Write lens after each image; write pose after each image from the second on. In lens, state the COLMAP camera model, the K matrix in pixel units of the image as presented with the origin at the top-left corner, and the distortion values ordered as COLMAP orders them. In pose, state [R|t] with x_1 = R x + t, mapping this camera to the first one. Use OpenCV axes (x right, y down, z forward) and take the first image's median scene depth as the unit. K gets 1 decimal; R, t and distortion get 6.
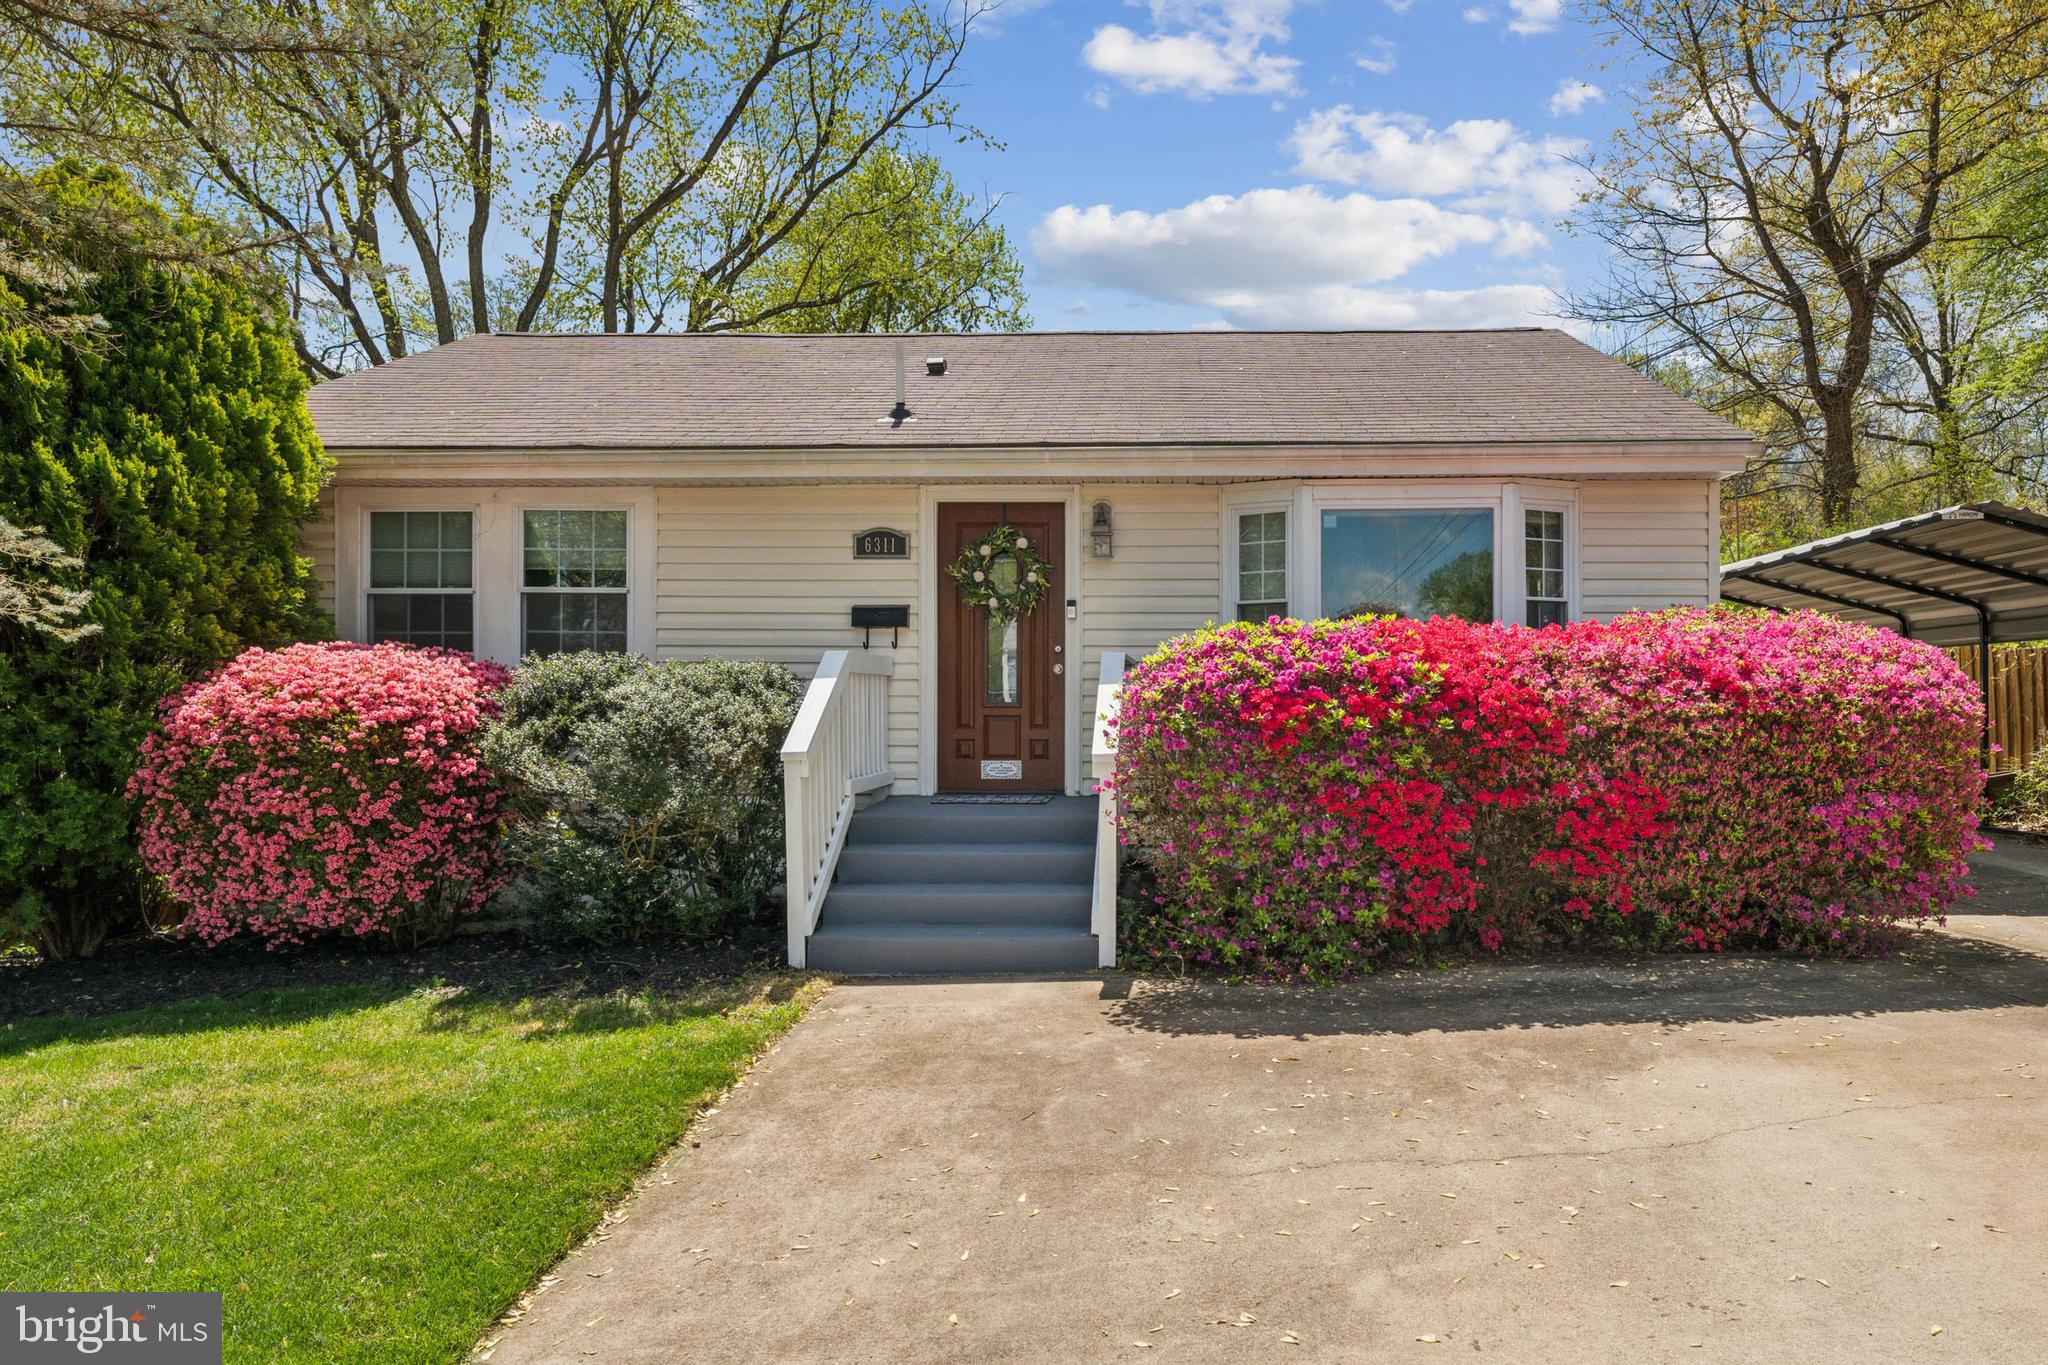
lens RADIAL K [[1224.1, 0, 1023.9], [0, 1224.1, 692.1], [0, 0, 1]] dist [-0.000017, -0.001555]
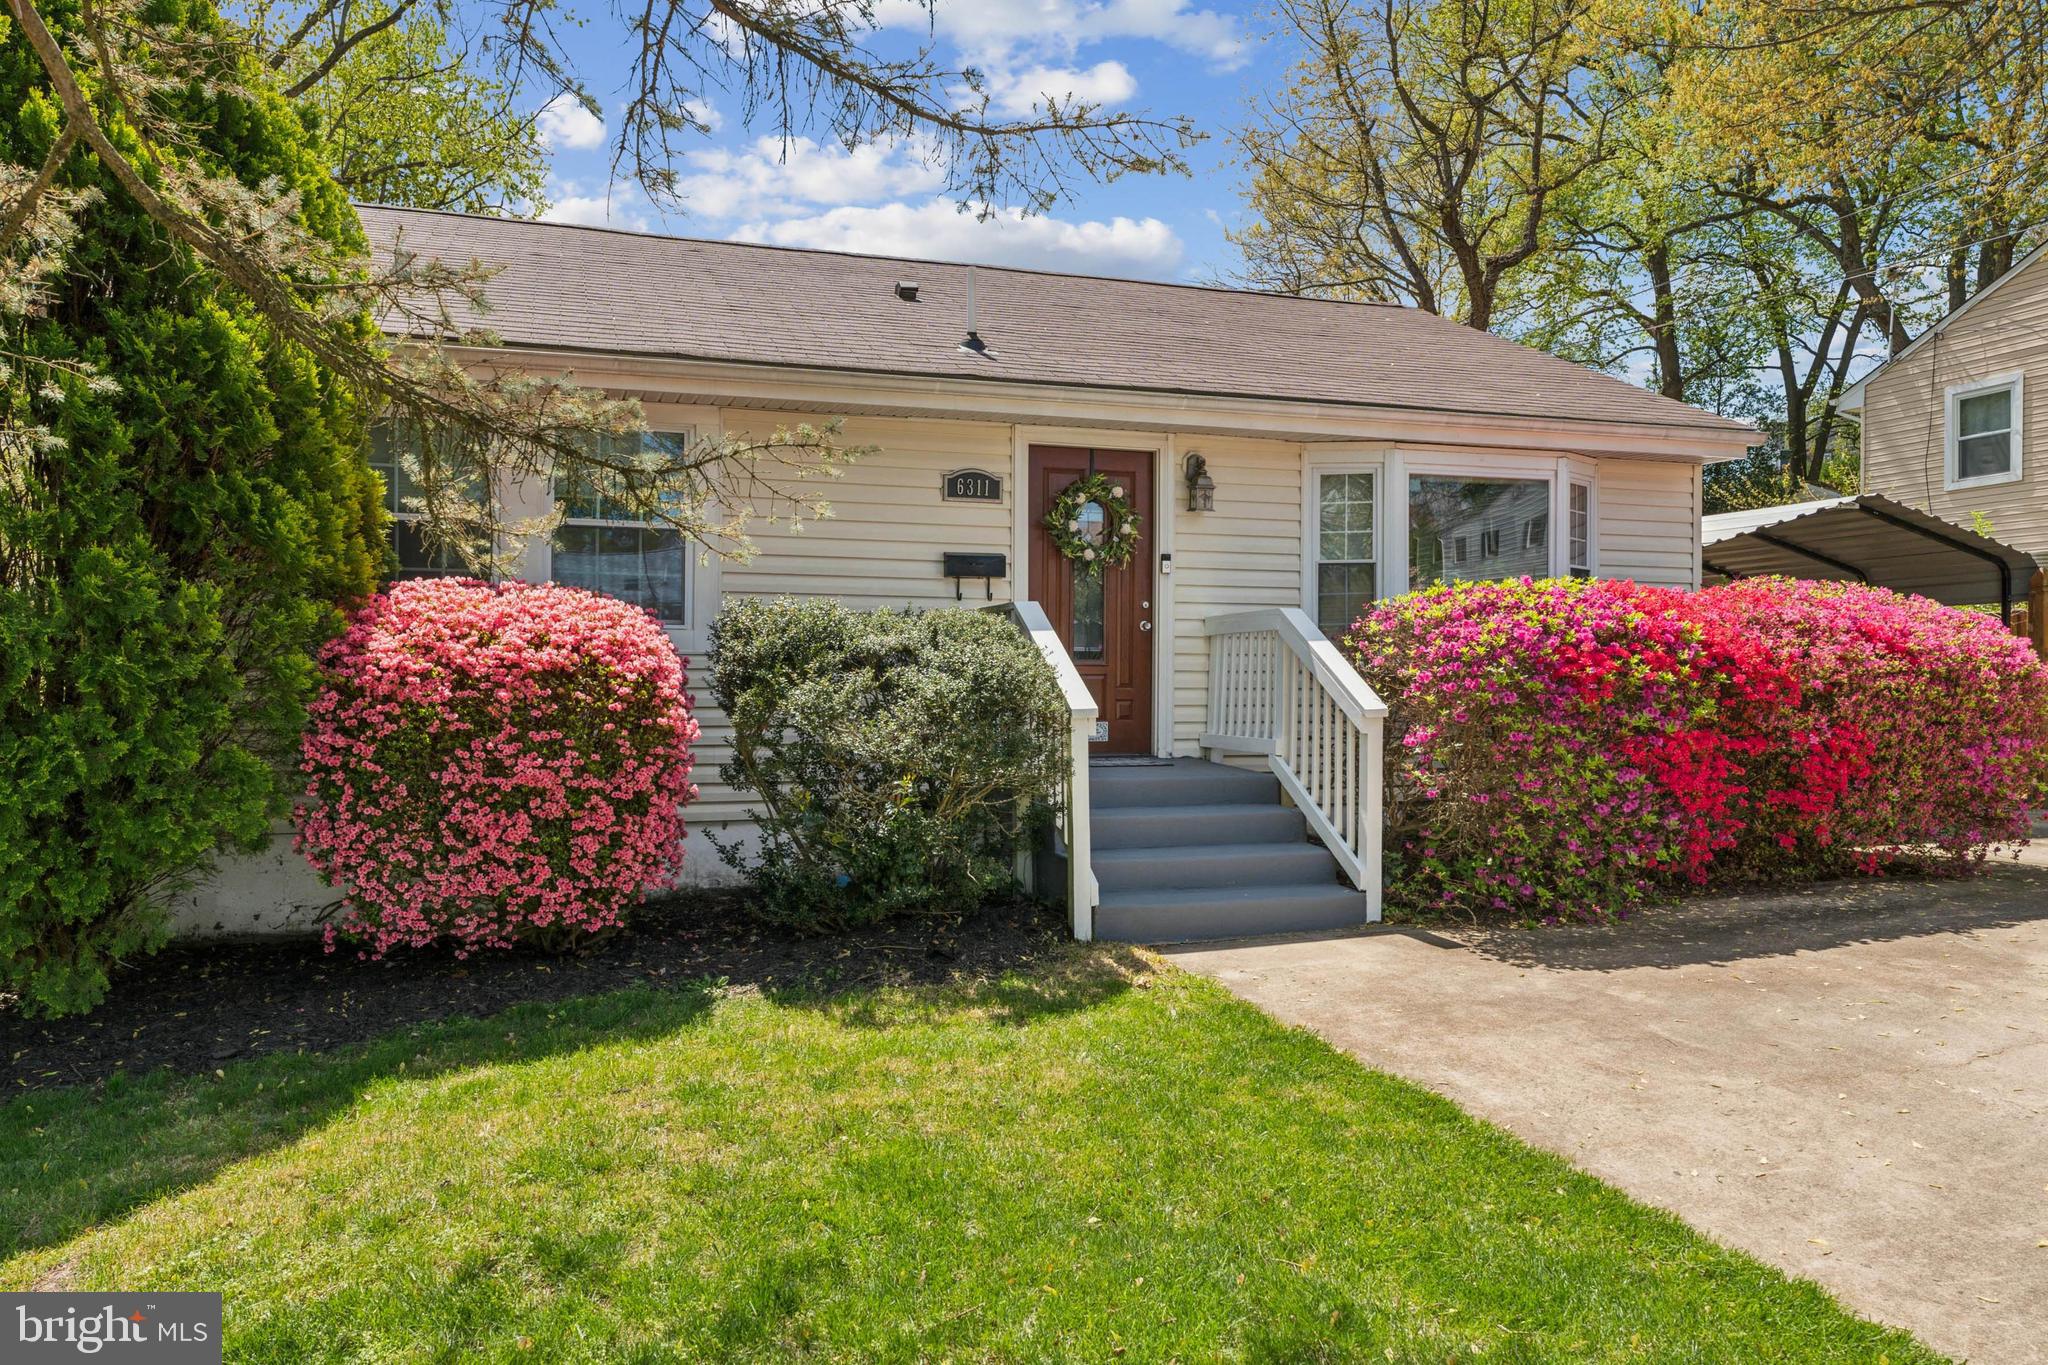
lens RADIAL K [[1344.4, 0, 1023.3], [0, 1344.4, 674.6], [0, 0, 1]] dist [-0.001652, 0.002388]
pose [[0.948247, 0.003482, 0.317515, -0.539272], [-0.007009, 0.999926, 0.009965, 0.012832], [-0.317456, -0.011675, 0.948201, 0.048443]]
